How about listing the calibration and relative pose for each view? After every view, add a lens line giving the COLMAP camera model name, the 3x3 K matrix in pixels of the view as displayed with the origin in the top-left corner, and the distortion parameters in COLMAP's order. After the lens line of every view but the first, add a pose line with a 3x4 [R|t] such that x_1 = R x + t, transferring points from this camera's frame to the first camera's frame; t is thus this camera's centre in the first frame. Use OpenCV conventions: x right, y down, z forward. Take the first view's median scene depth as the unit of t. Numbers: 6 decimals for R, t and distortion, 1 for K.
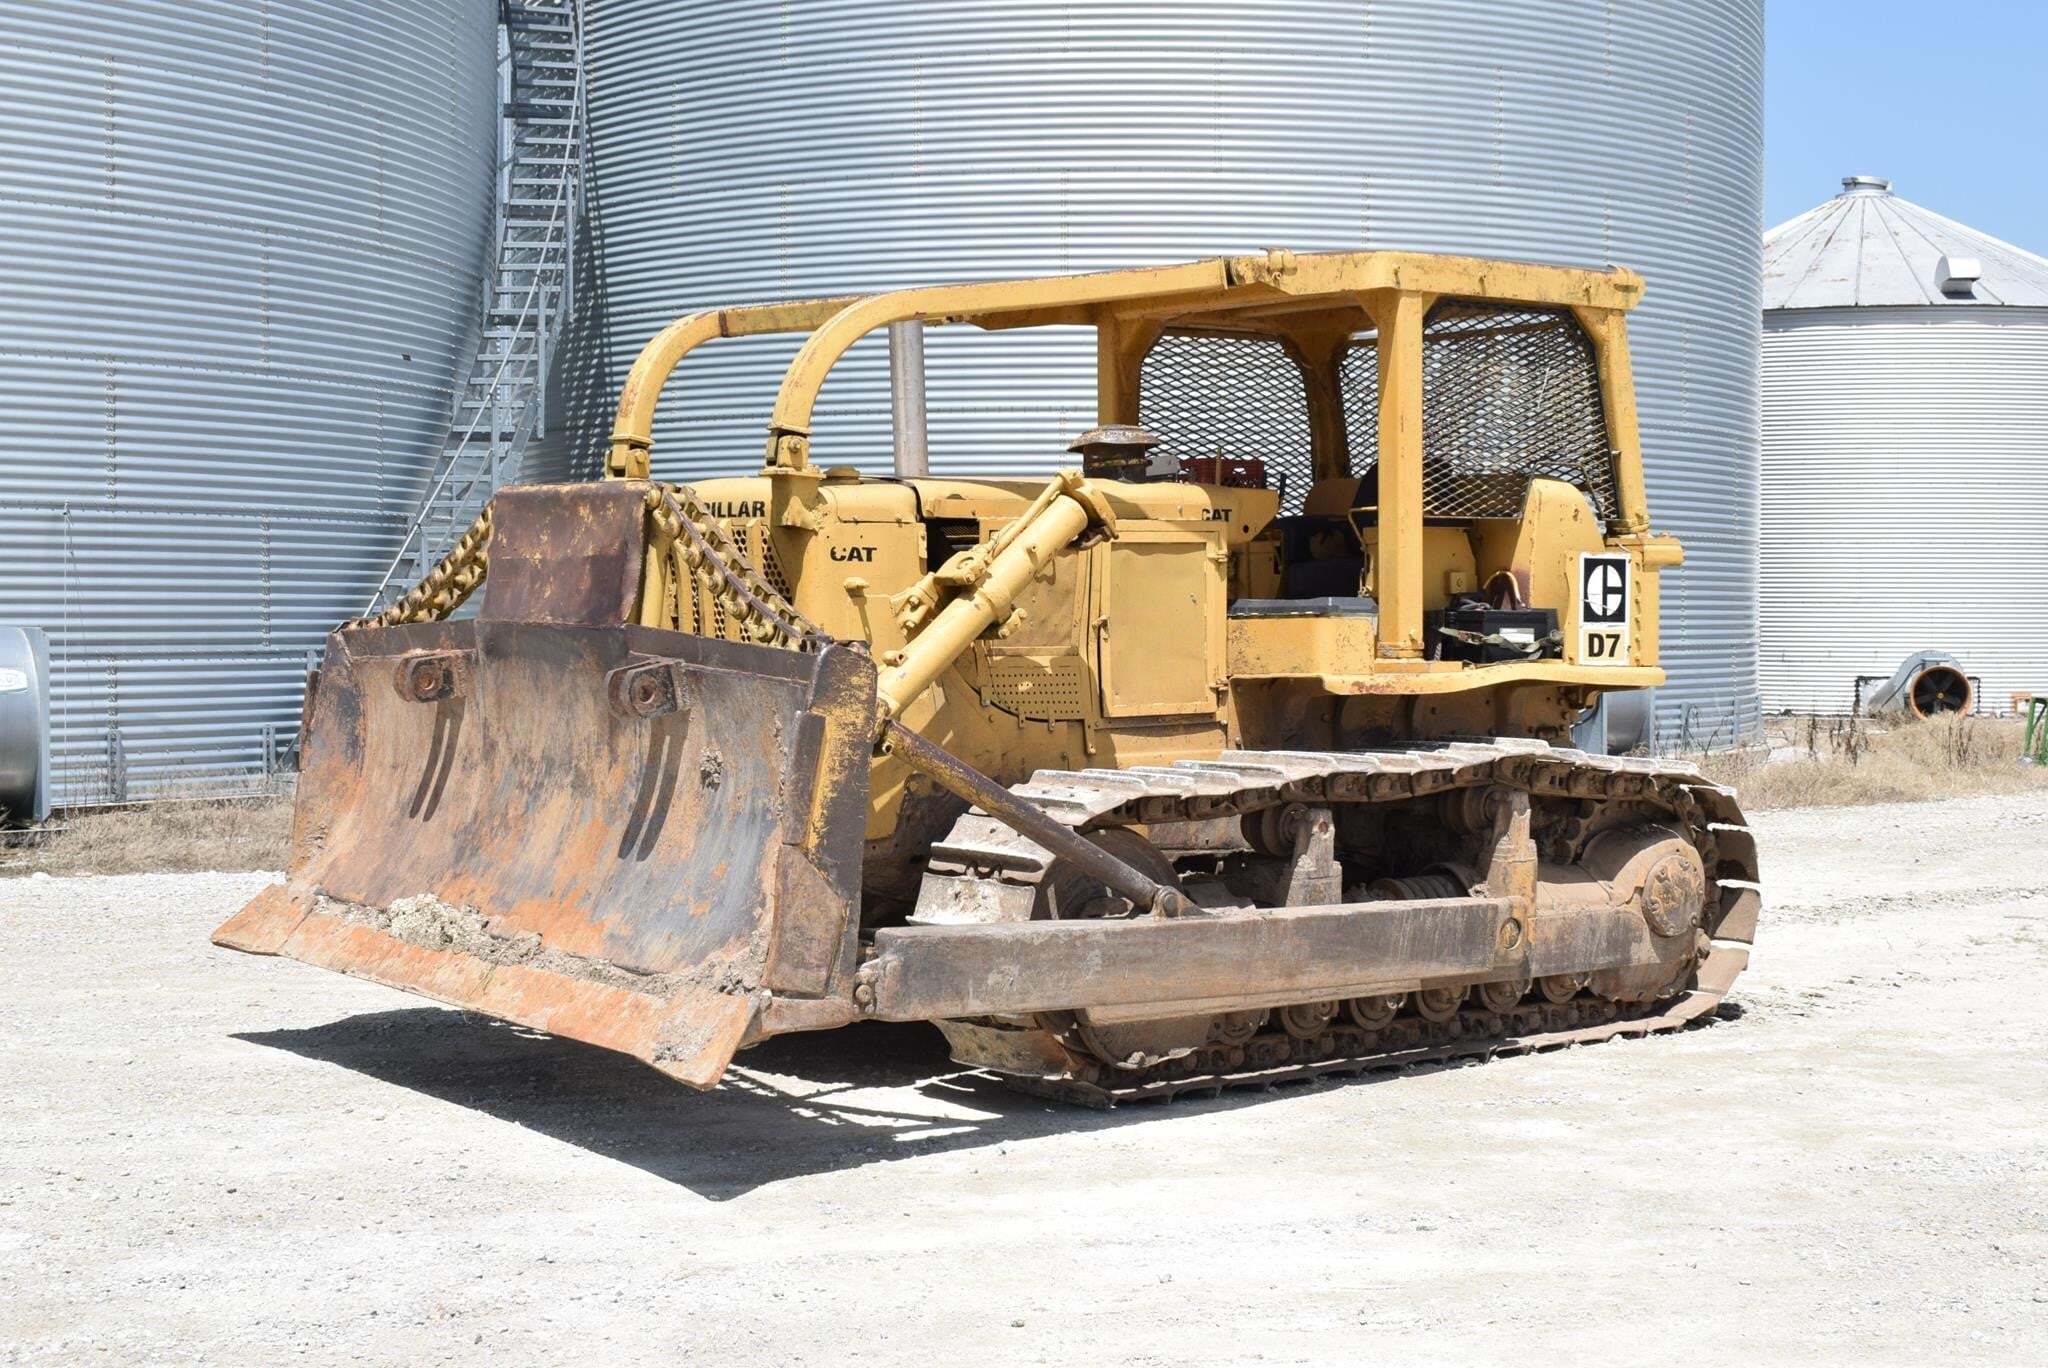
lens RADIAL K [[2781.5, 0, 1015.1], [0, 2781.5, 674.9], [0, 0, 1]] dist [-0.020648, 0.000000]
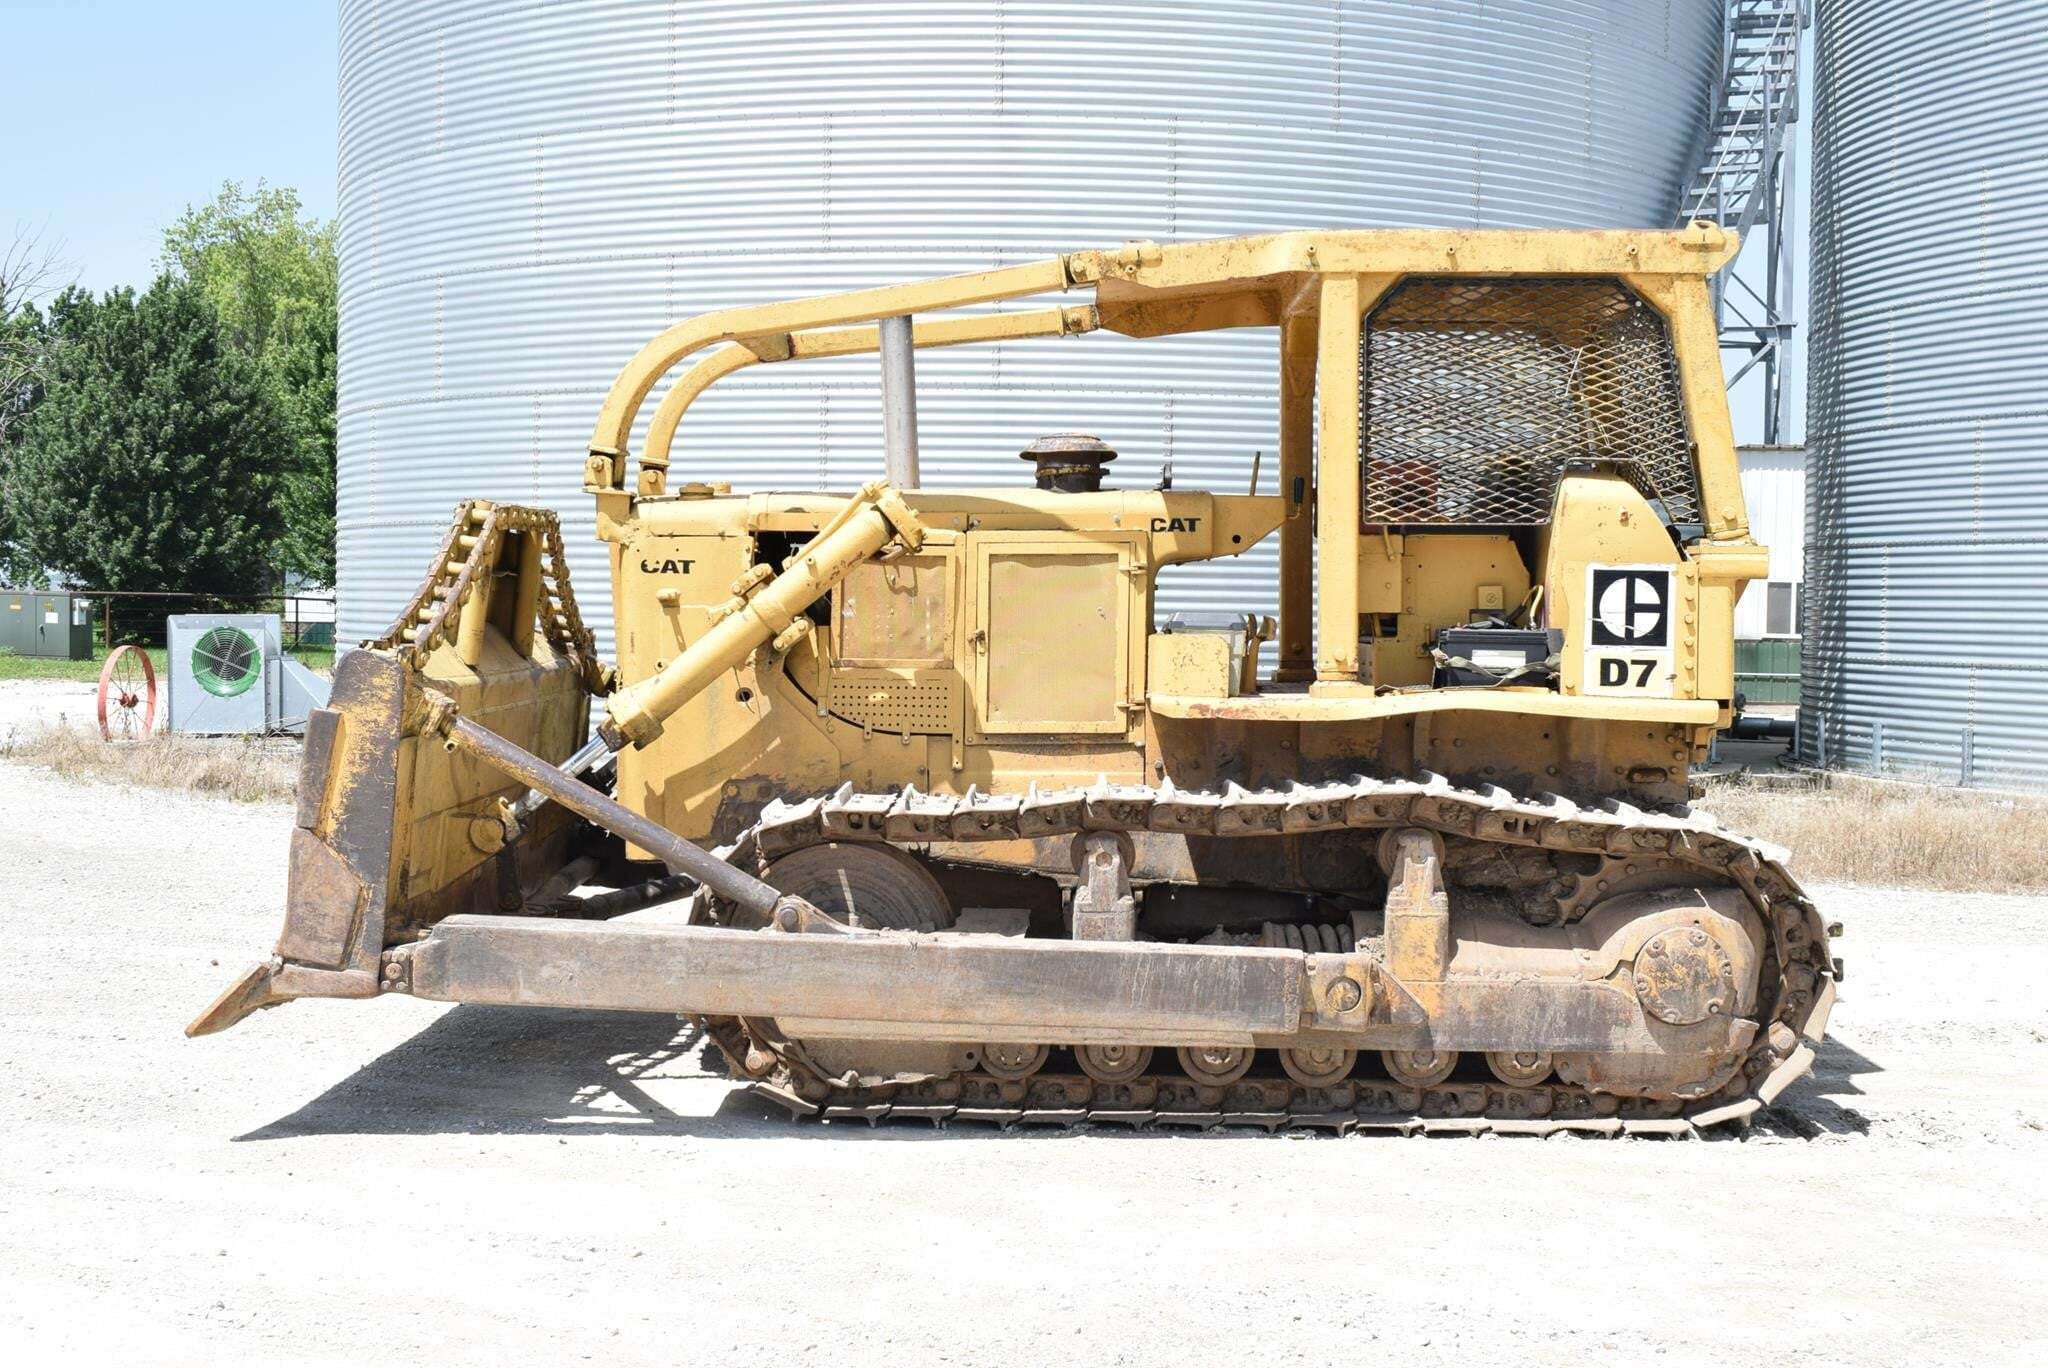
lens RADIAL K [[2781.5, 0, 1026.8], [0, 2781.5, 665.9], [0, 0, 1]] dist [-0.020648, 0.000000]
pose [[0.781193, 0.020289, -0.623960, 0.654808], [-0.026281, 0.999655, -0.000398, -0.008399], [0.623736, 0.016709, 0.781456, 0.246584]]
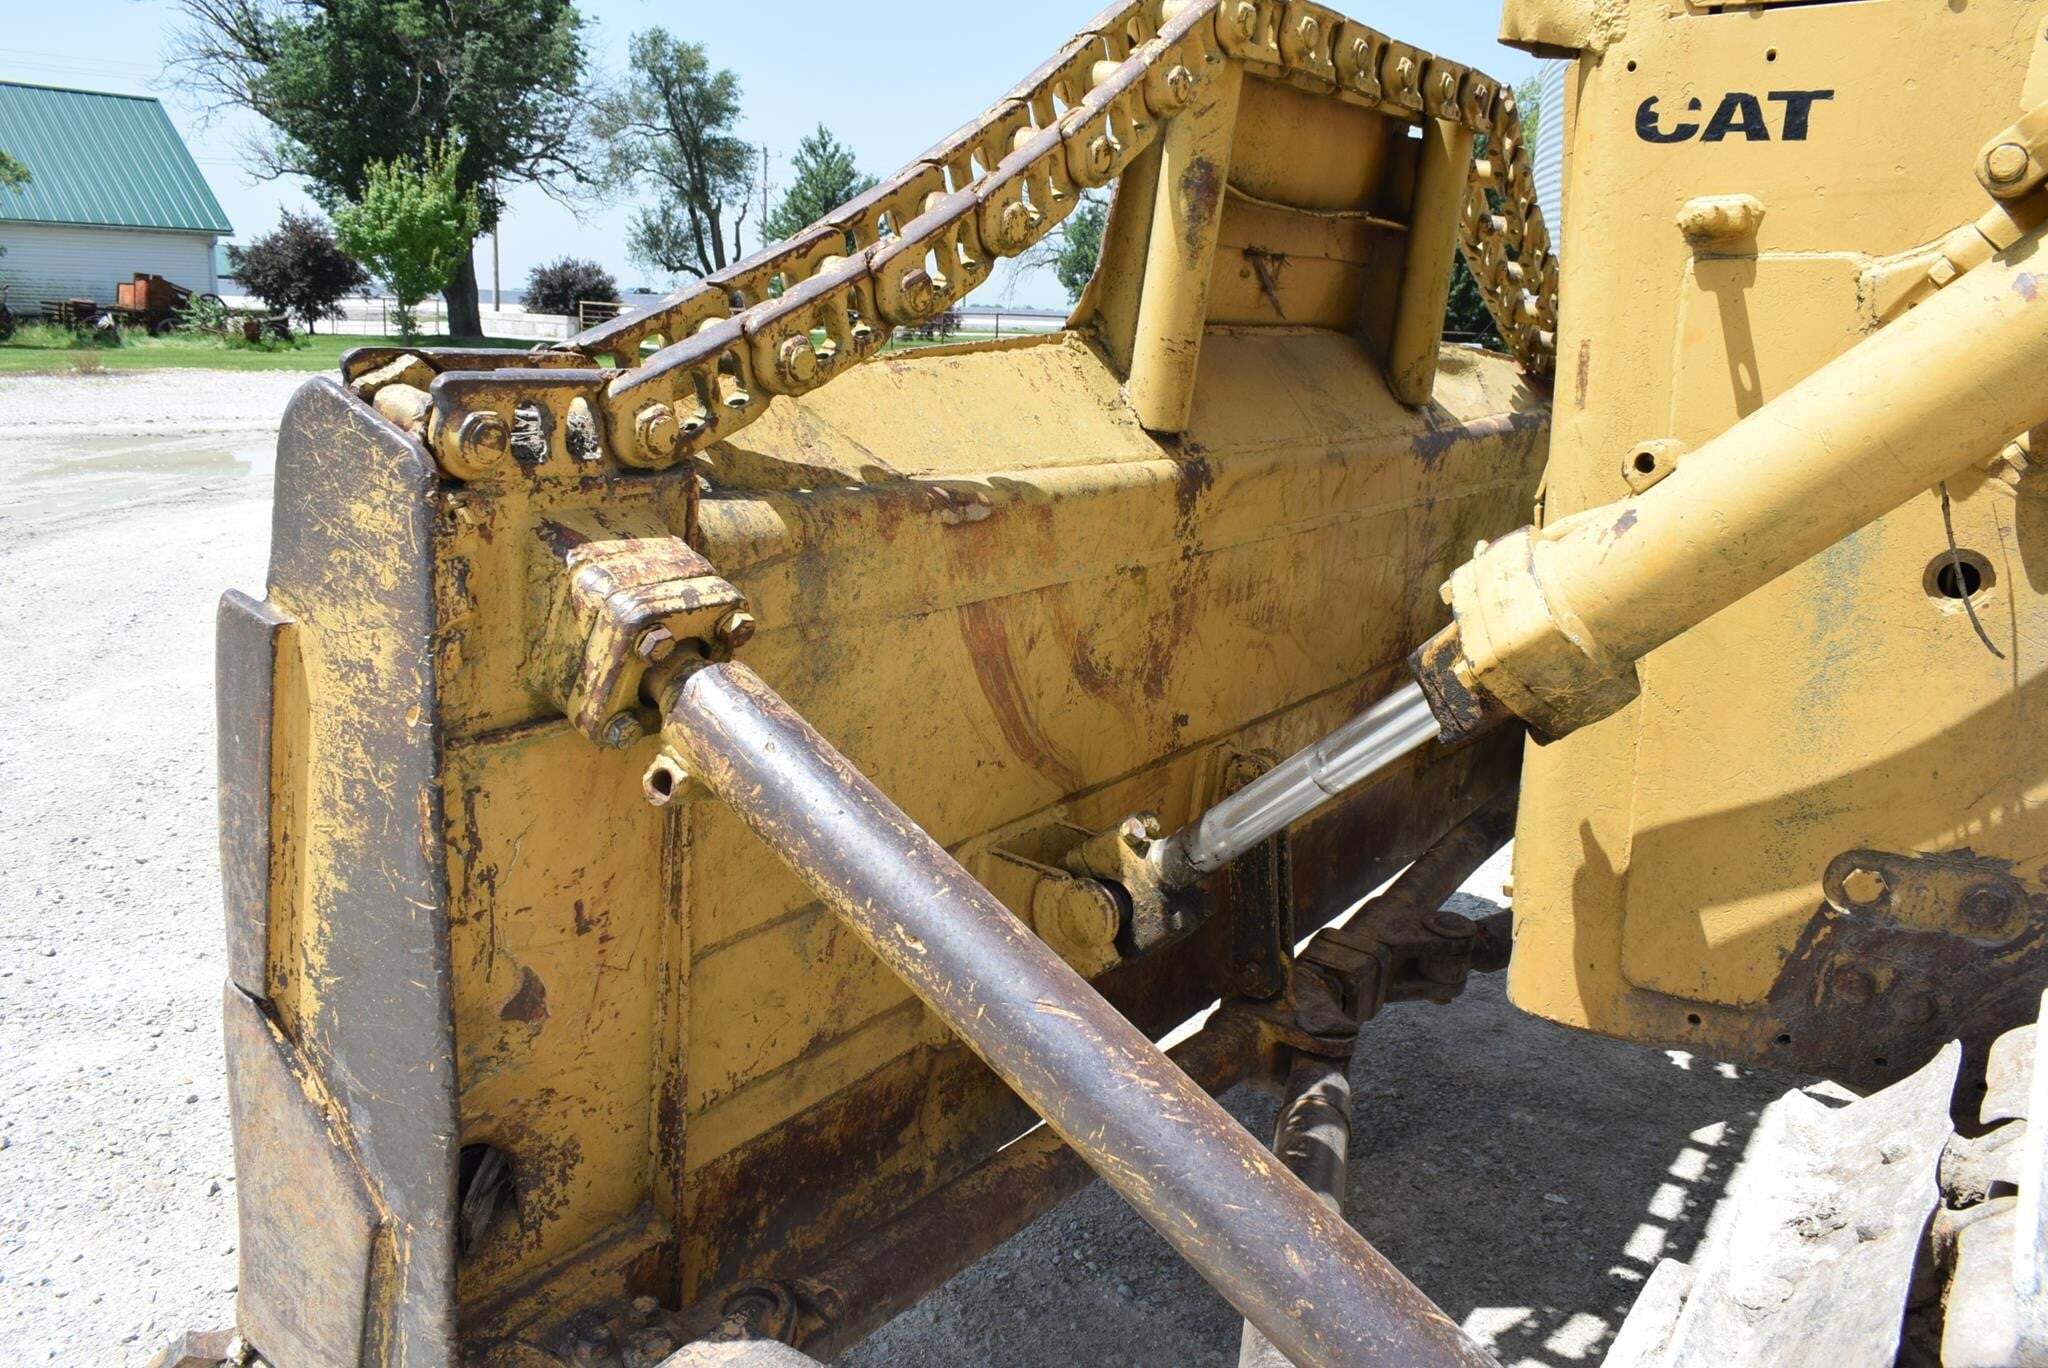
lens RADIAL K [[1559.0, 0, 997.8], [0, 1559.0, 676.8], [0, 0, 1]] dist [-0.008777, -0.000367]
pose [[0.289002, 0.221000, -0.931470, 0.085734], [-0.058391, 0.975247, 0.213270, -0.015213], [0.955546, -0.007246, 0.294753, 0.810371]]
